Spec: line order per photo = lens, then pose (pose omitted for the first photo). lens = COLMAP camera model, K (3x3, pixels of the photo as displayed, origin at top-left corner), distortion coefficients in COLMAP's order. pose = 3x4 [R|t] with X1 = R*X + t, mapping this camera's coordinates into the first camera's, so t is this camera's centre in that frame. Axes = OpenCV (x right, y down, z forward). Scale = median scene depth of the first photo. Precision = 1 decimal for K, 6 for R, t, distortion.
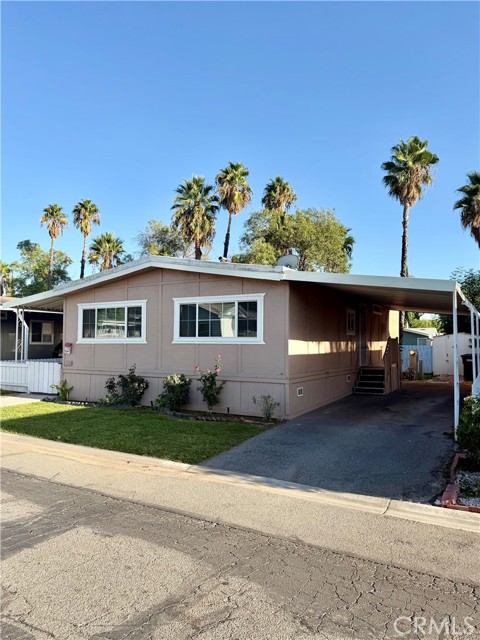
lens RADIAL K [[443.8, 0, 237.1], [0, 443.8, 322.0], [0, 0, 1]] dist [0.068383, -0.080920]
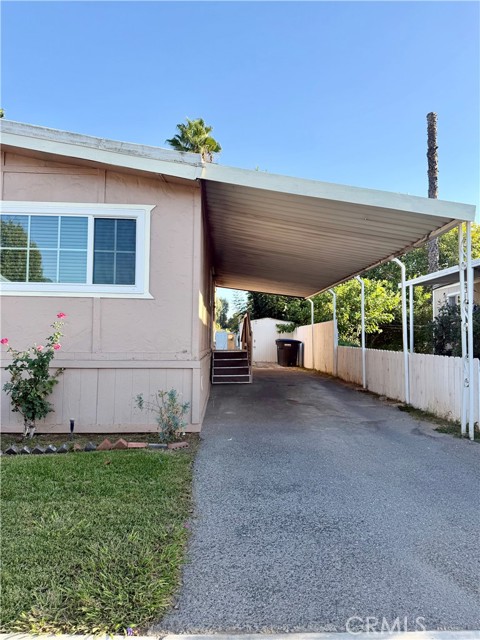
lens RADIAL K [[443.8, 0, 237.2], [0, 443.8, 321.1], [0, 0, 1]] dist [0.068383, -0.080920]
pose [[0.844715, 0.029490, 0.534403, -0.109364], [-0.032569, 0.999463, -0.003672, 0.059464], [-0.534224, -0.014303, 0.845222, 0.371262]]
